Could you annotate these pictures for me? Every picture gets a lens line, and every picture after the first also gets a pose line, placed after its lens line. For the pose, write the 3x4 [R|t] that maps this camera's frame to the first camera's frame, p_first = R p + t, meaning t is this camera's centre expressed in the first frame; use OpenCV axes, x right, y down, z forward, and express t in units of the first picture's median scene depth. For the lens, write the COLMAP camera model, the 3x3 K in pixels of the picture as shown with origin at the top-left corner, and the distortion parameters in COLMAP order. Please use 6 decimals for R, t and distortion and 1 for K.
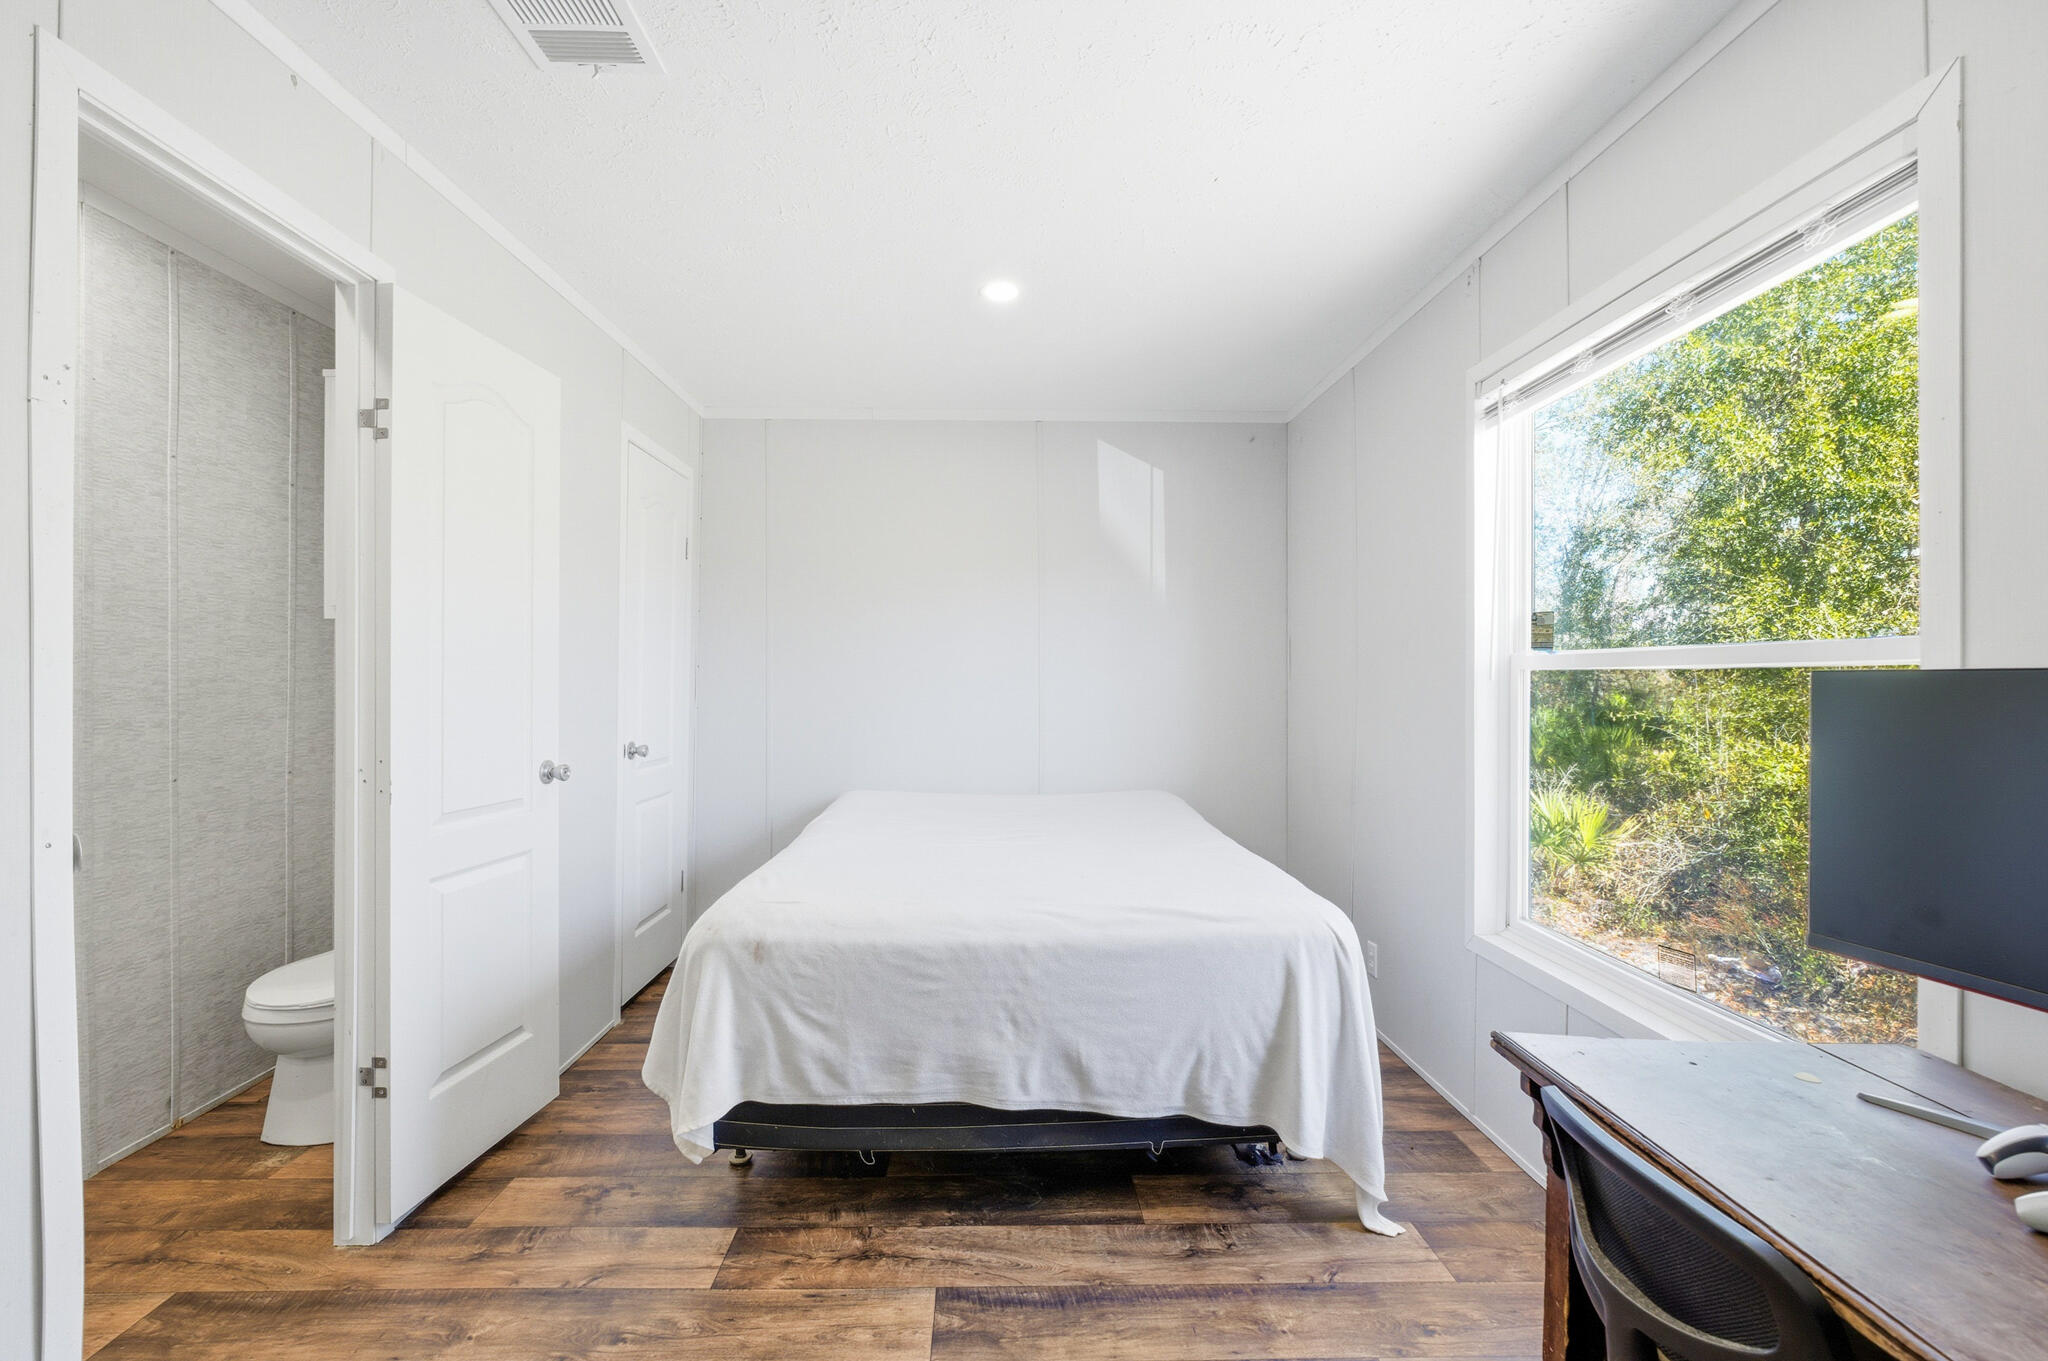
lens RADIAL K [[891.8, 0, 1021.6], [0, 891.8, 670.1], [0, 0, 1]] dist [-0.015516, 0.005135]
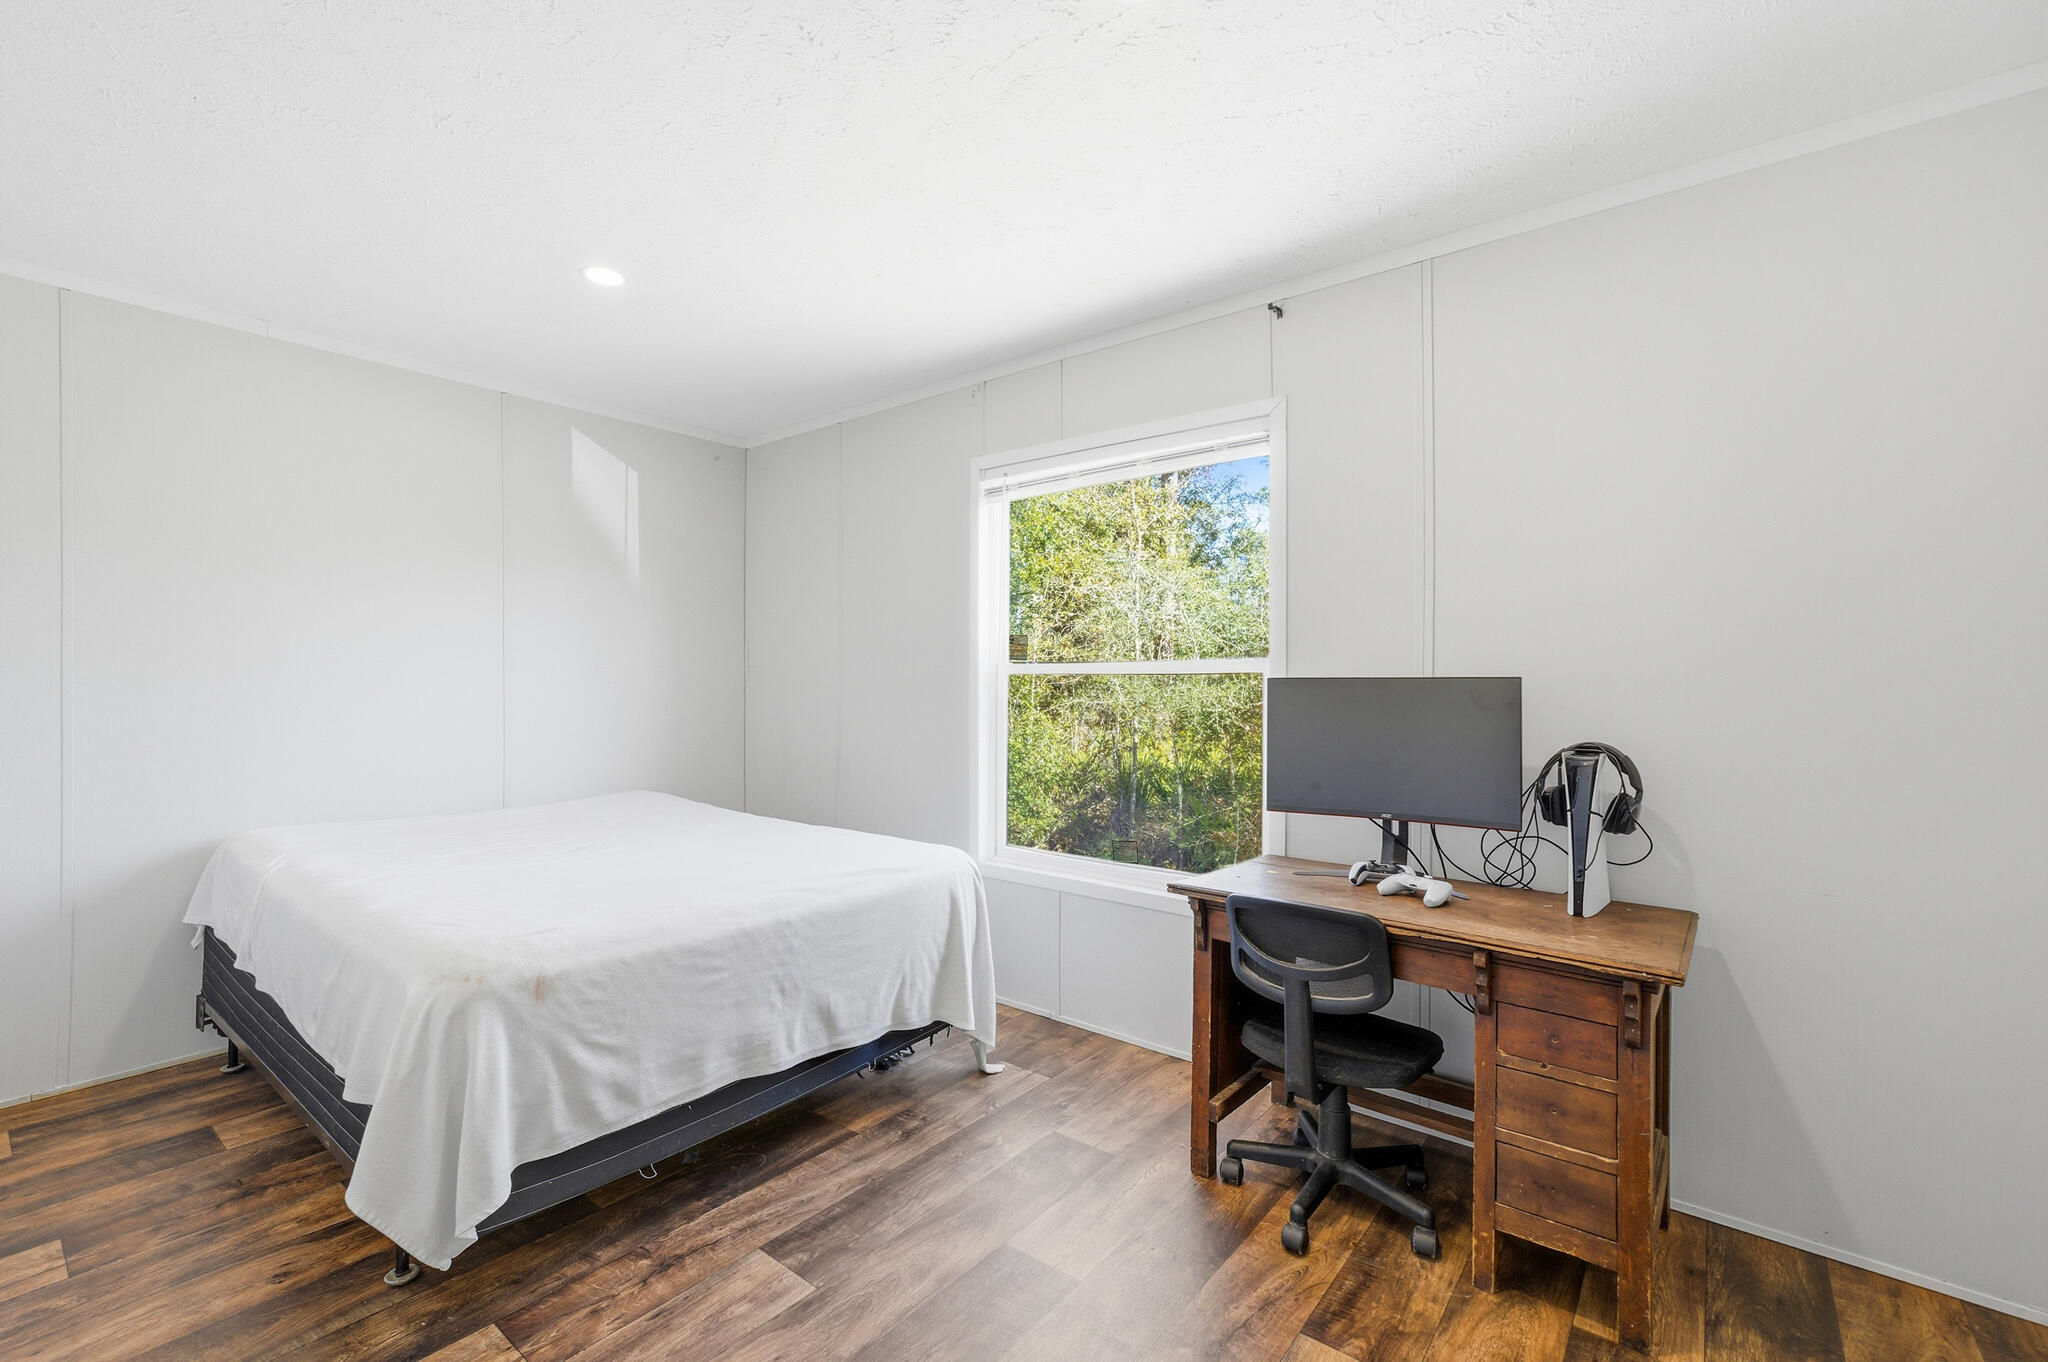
lens RADIAL K [[891.8, 0, 1010.2], [0, 891.8, 669.1], [0, 0, 1]] dist [-0.015516, 0.005135]
pose [[0.641294, 0.008180, 0.767252, -0.678205], [-0.007216, 0.999963, -0.004630, -0.001726], [-0.767261, -0.002567, 0.641330, 0.073751]]
